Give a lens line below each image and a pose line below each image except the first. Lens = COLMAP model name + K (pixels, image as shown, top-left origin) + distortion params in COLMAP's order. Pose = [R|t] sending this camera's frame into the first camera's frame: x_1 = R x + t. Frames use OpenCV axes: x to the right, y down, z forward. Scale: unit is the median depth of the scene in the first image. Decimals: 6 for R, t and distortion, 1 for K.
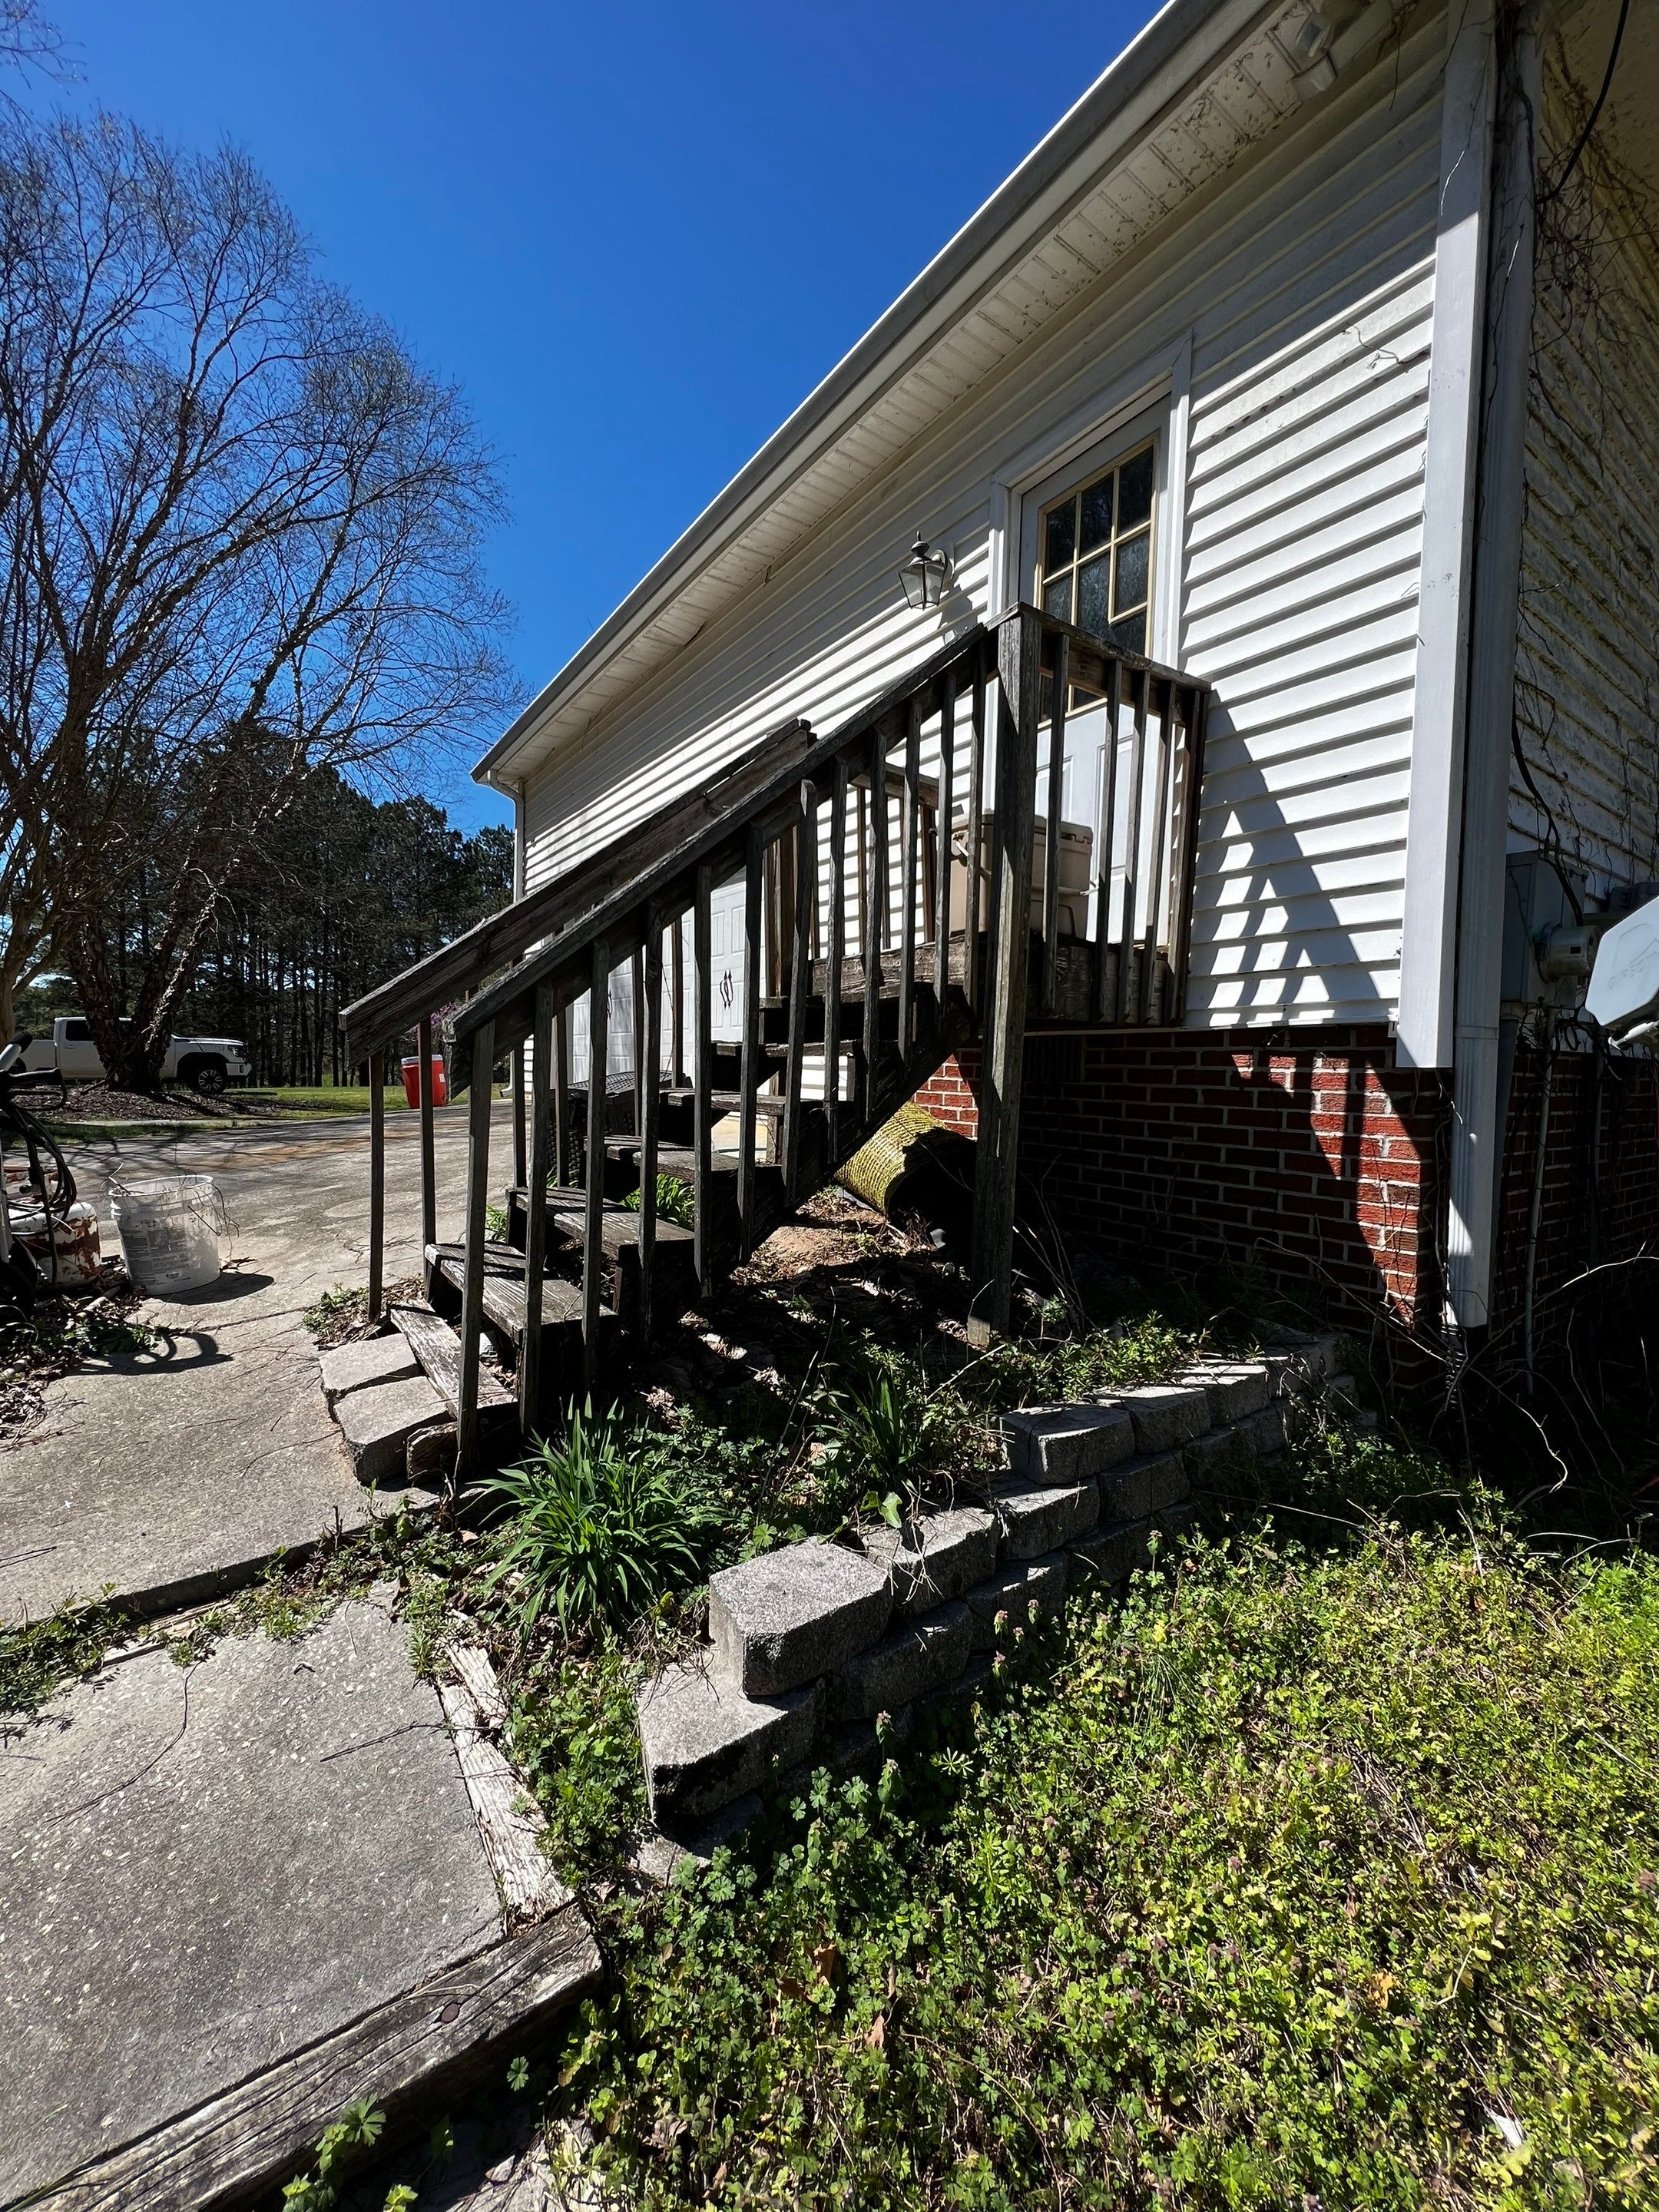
lens RADIAL K [[887.1, 0, 829.5], [0, 887.1, 1106.0], [0, 0, 1]] dist [-0.001891, -0.000328]
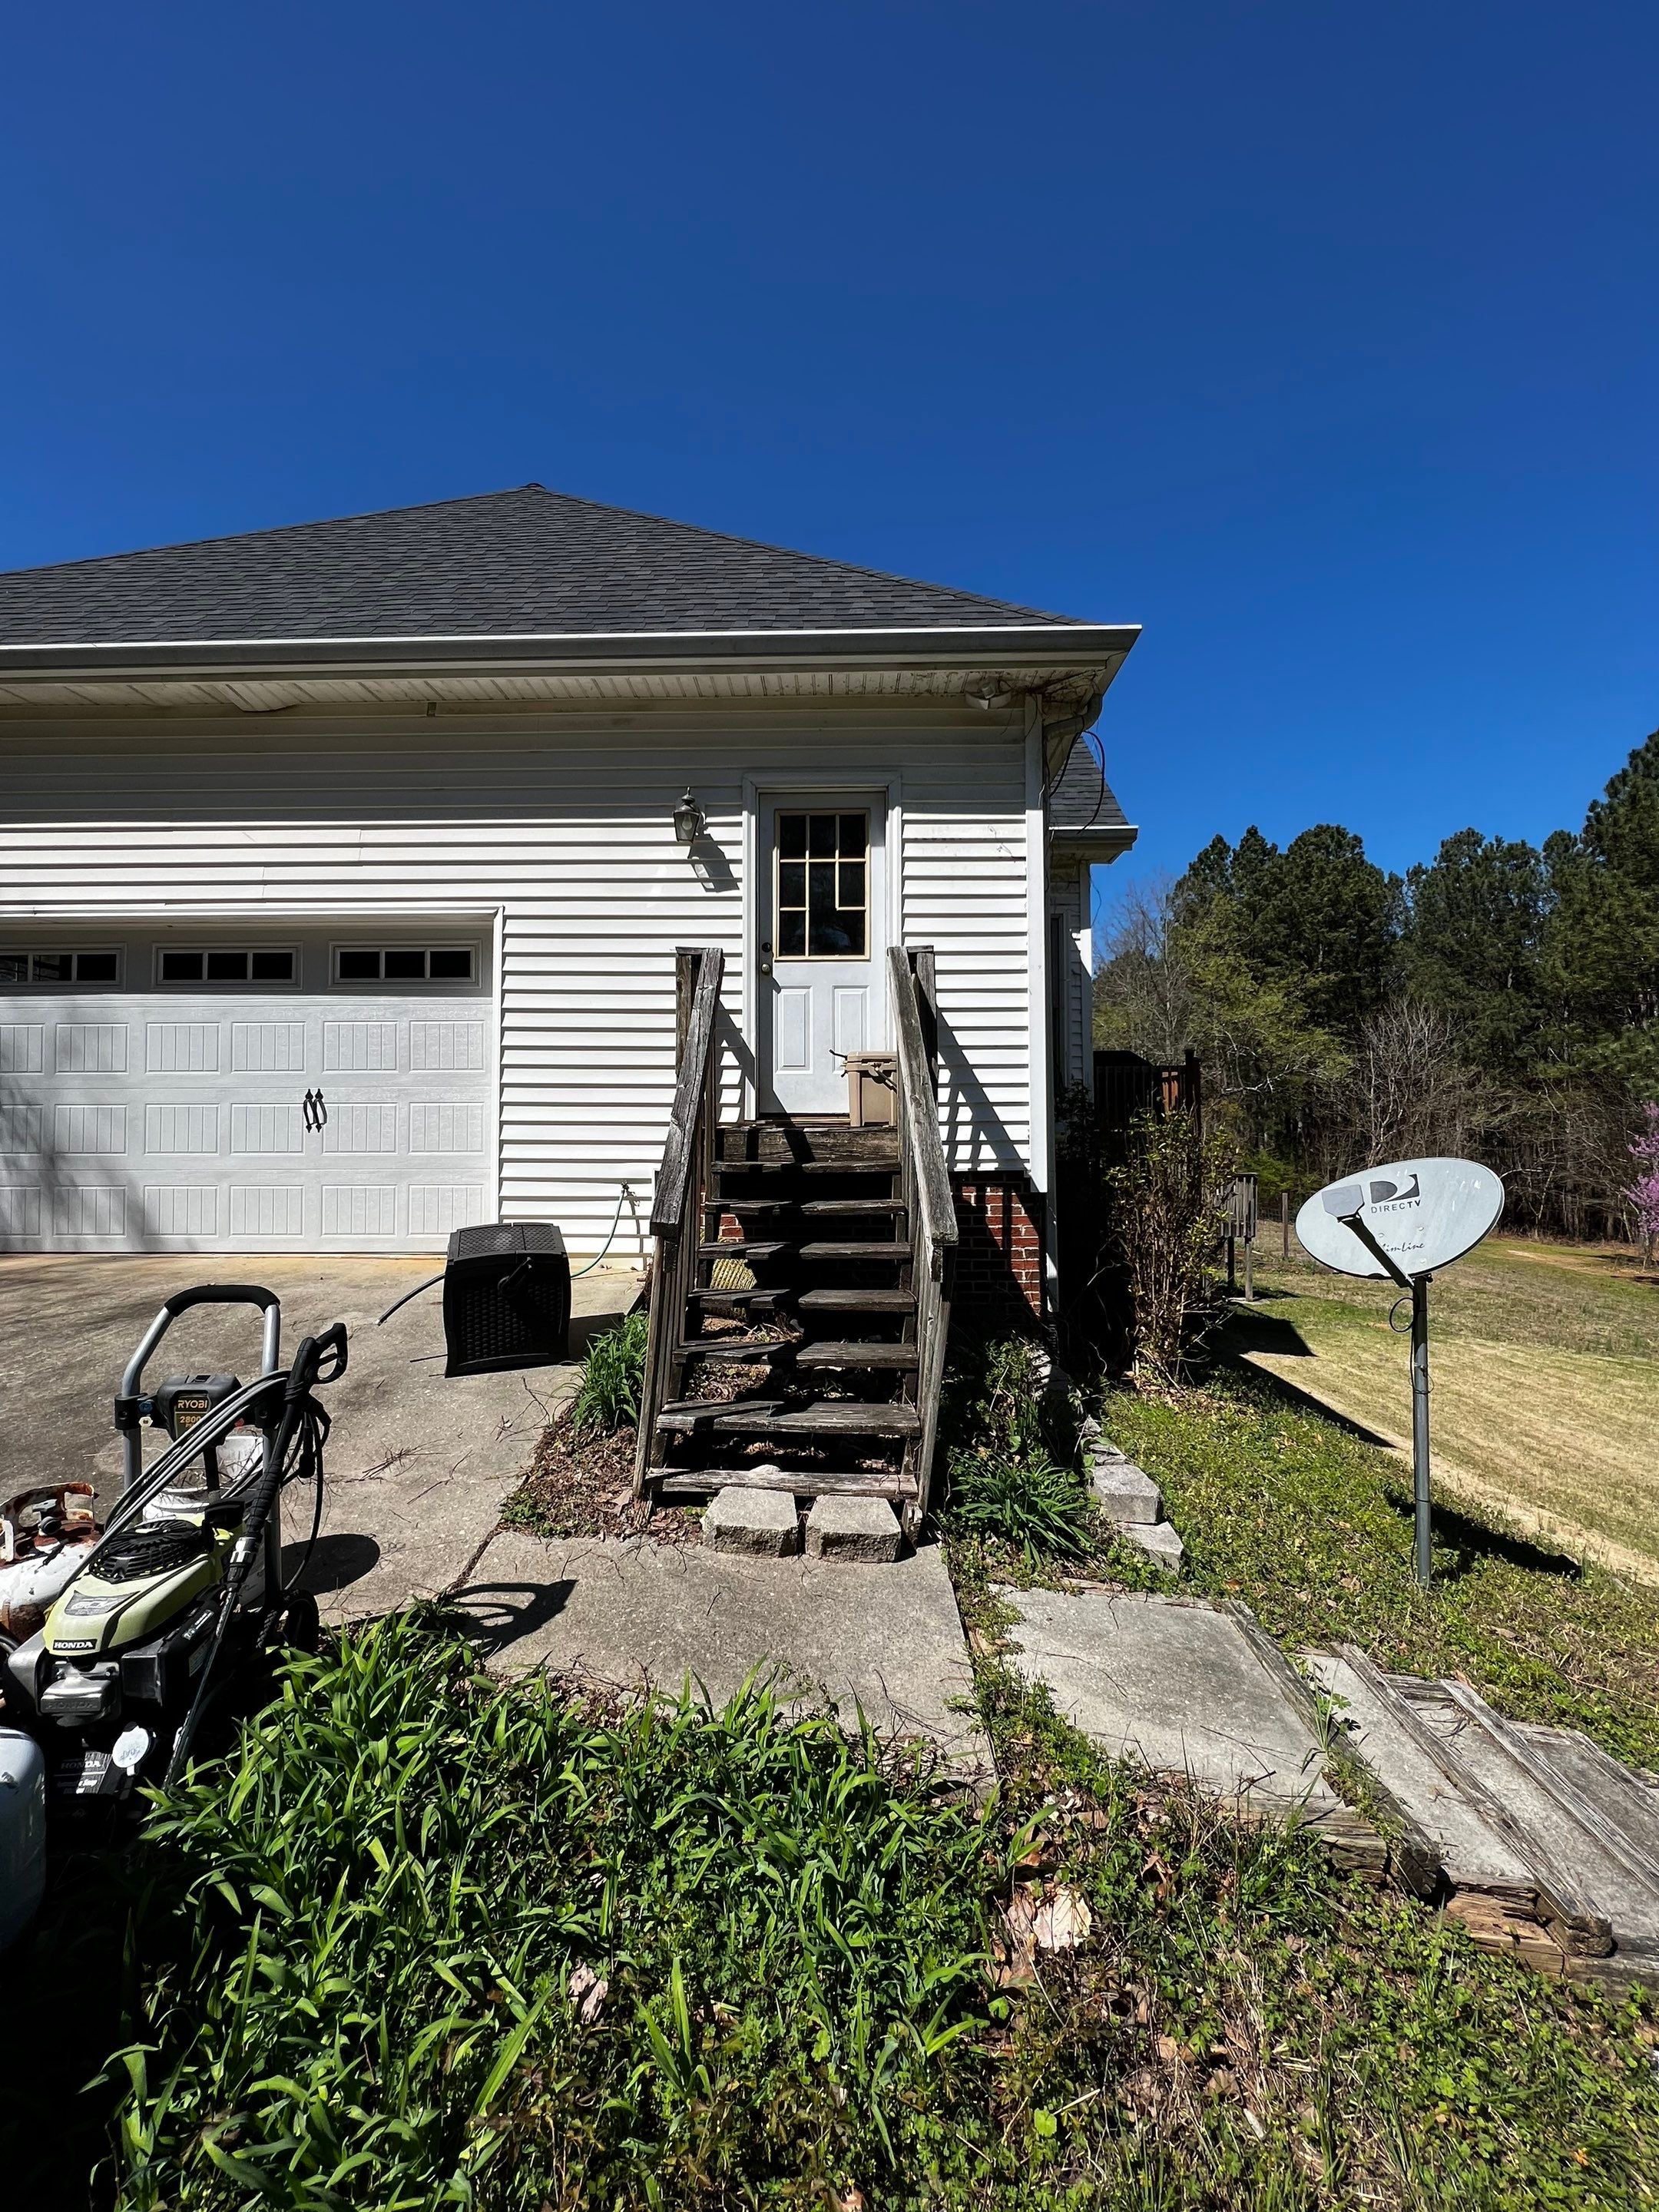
lens RADIAL K [[873.2, 0, 829.5], [0, 873.2, 1106.0], [0, 0, 1]] dist [0.000016, 0.000010]
pose [[0.599079, -0.002596, 0.800686, -1.159087], [0.049430, 0.998207, -0.033748, -0.181469], [-0.799163, 0.059796, 0.598133, 0.131722]]
